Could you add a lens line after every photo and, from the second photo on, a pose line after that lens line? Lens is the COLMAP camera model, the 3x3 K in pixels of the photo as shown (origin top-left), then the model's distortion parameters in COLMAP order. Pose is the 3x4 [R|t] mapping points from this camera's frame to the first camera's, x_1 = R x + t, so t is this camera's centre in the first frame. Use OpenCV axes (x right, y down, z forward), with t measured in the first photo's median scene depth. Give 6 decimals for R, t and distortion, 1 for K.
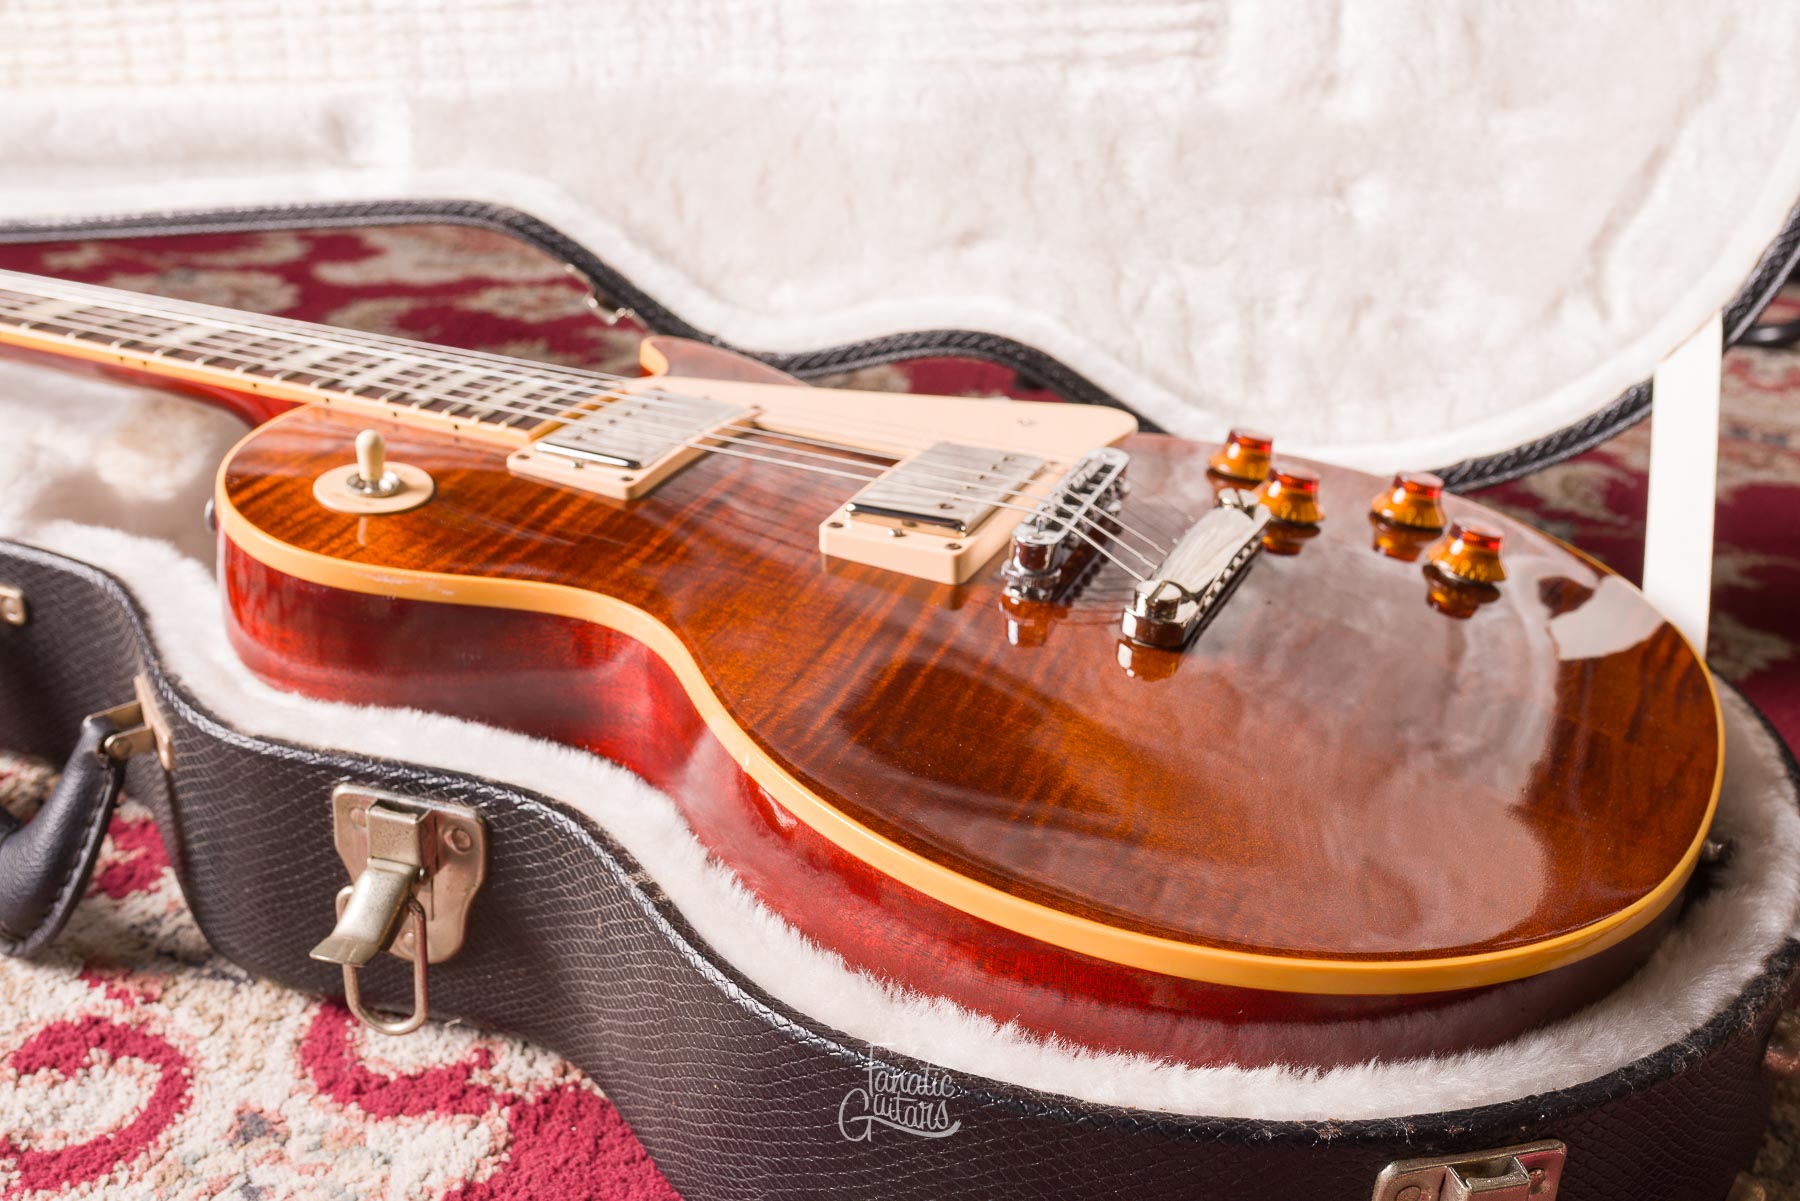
lens RADIAL K [[1980.5, 0, 951.1], [0, 1980.5, 601.6], [0, 0, 1]] dist [0.005186, 0.000610]
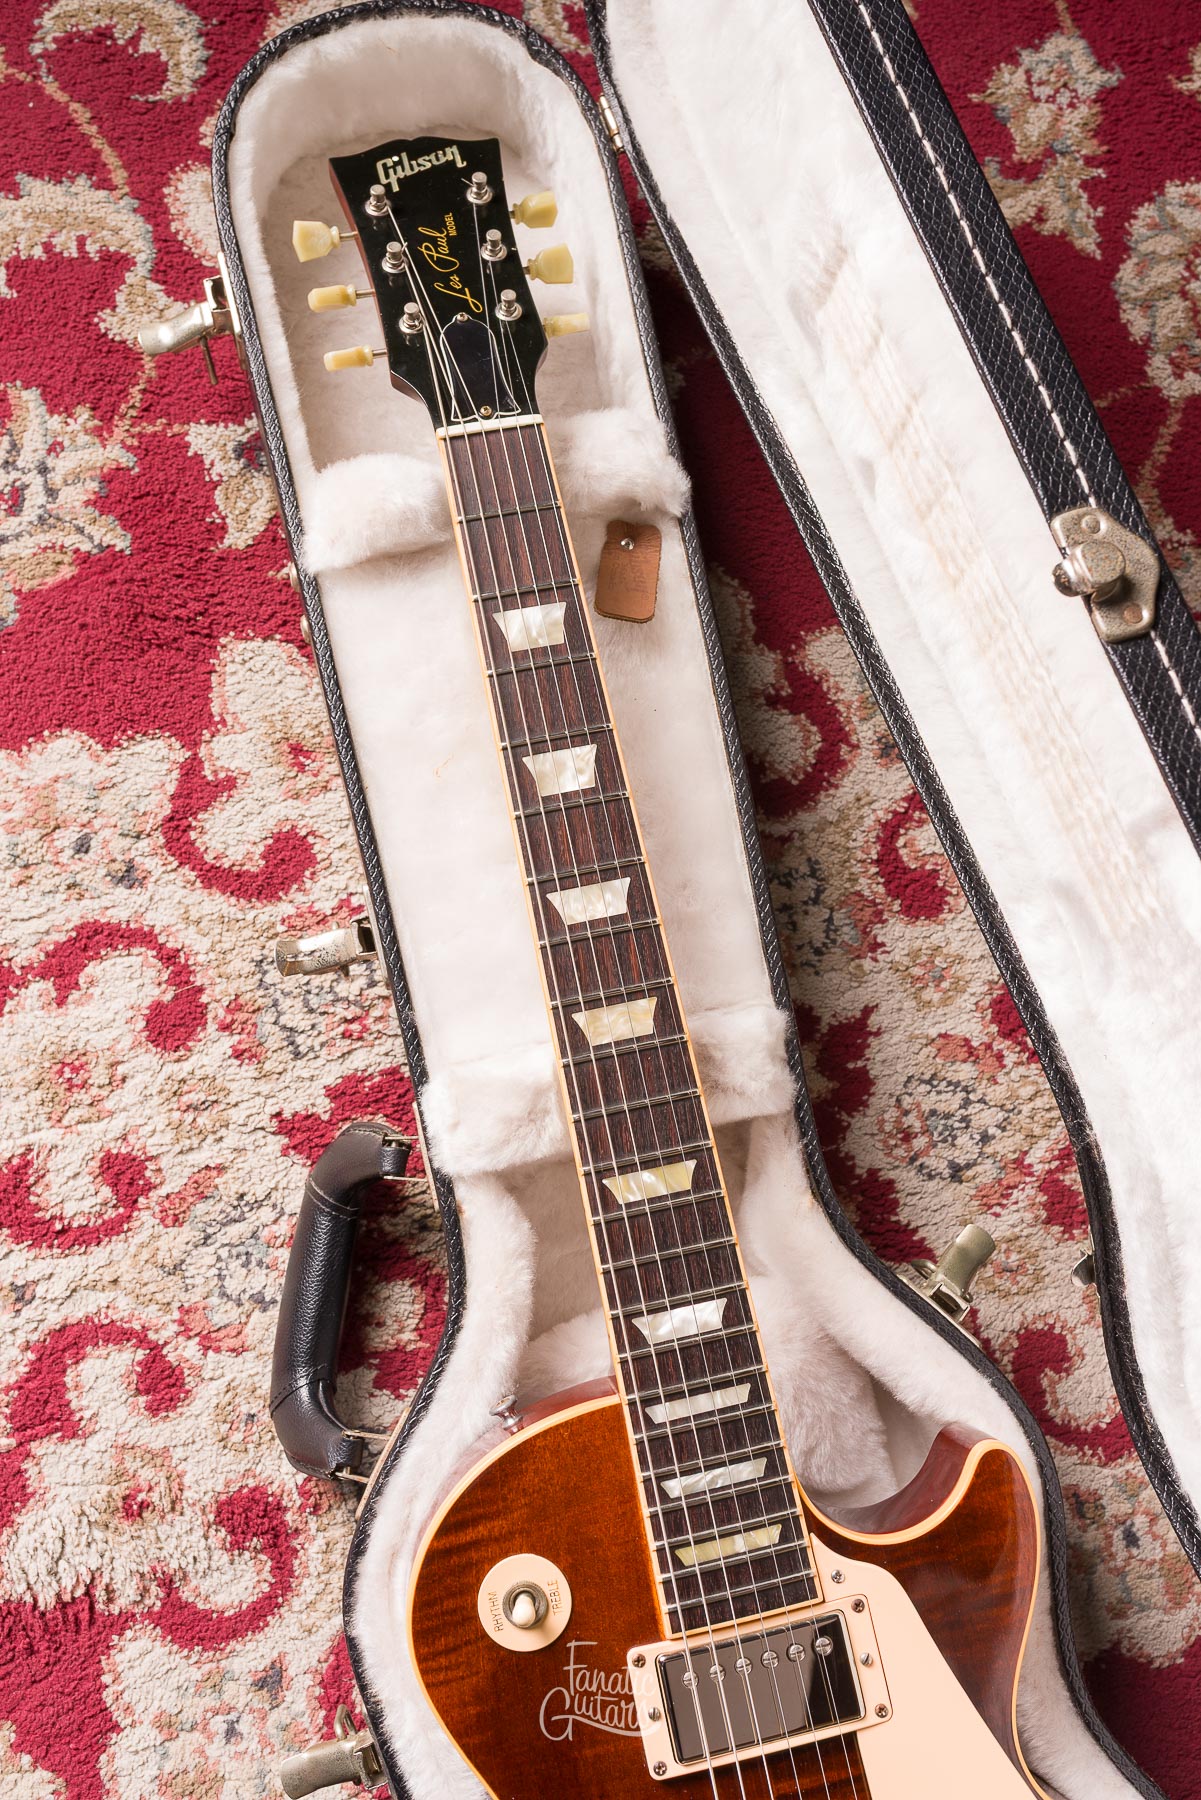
lens RADIAL K [[1740.9, 0, 600.5], [0, 1740.9, 900.0], [0, 0, 1]] dist [0.001607, 0.001824]
pose [[0.570231, 0.807413, -0.151394, -0.445737], [-0.381319, 0.423394, 0.821787, -1.123329], [0.727621, -0.410879, 0.549314, 0.613980]]
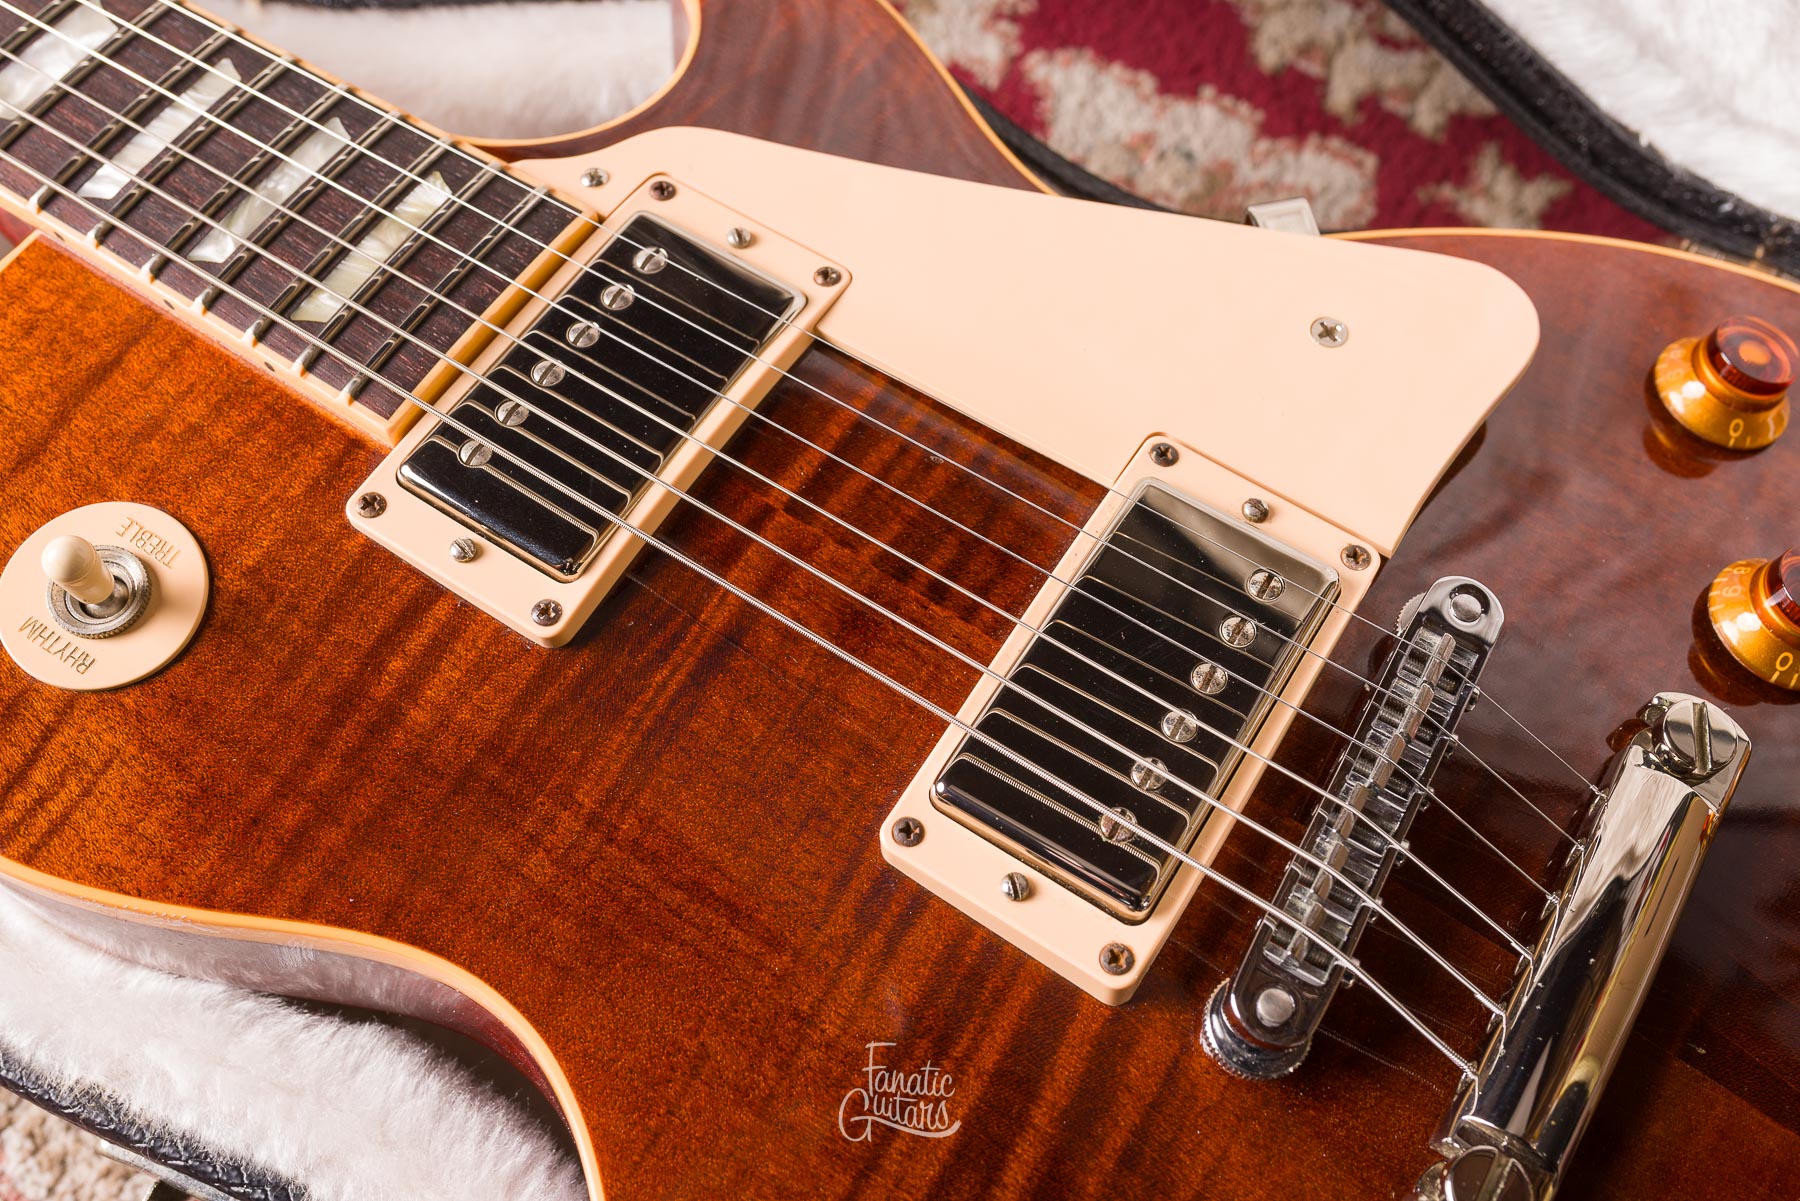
lens RADIAL K [[1803.6, 0, 900.0], [0, 1803.6, 600.5], [0, 0, 1]] dist [0.002174, 0.005268]
pose [[0.985347, 0.135214, -0.103962, -0.017658], [-0.042678, 0.785602, 0.617259, -0.372612], [0.165135, -0.603777, 0.779861, 0.632036]]
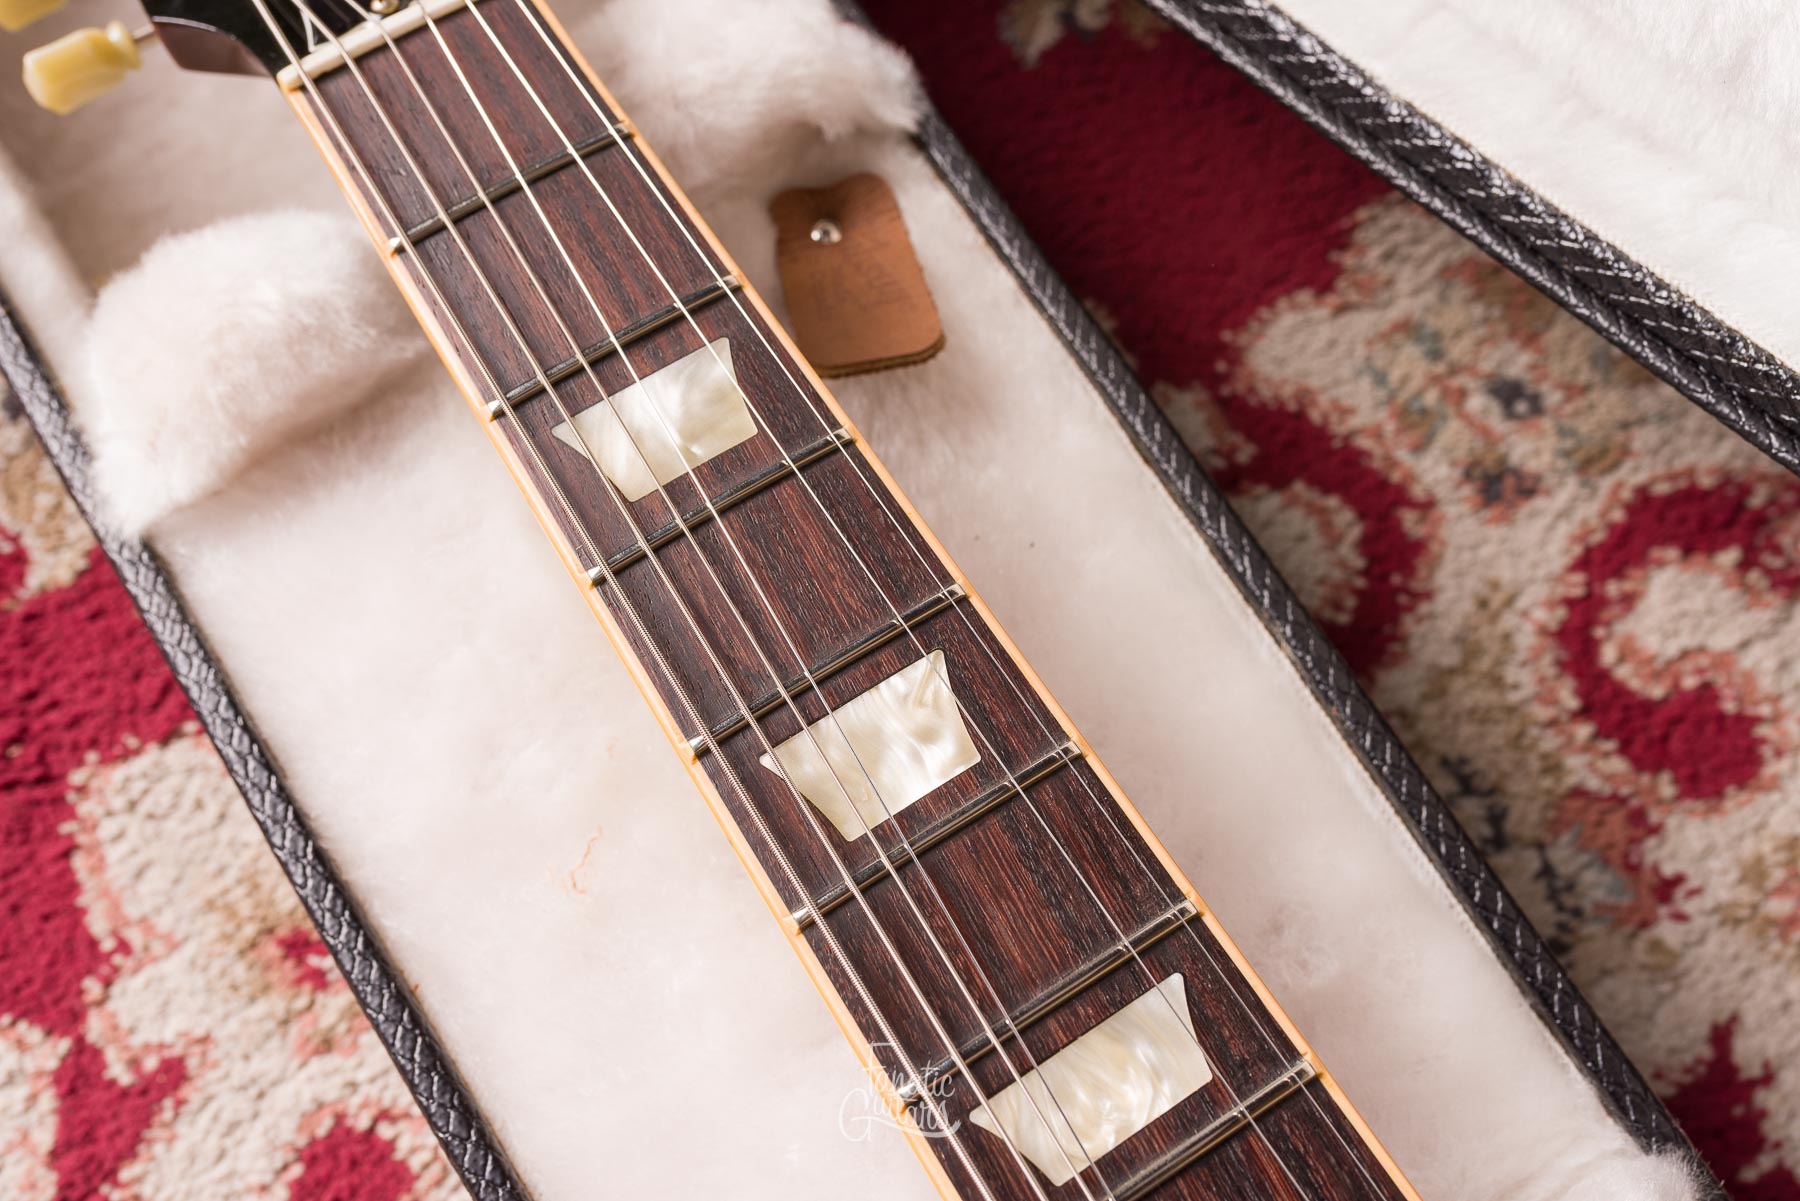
lens RADIAL K [[1823.0, 0, 899.6], [0, 1823.0, 596.4], [0, 0, 1]] dist [0.004051, 0.001881]
pose [[0.819216, 0.508845, -0.264503, -0.604912], [-0.185849, 0.671889, 0.716956, -0.535641], [0.542536, -0.538184, 0.644990, 1.010238]]
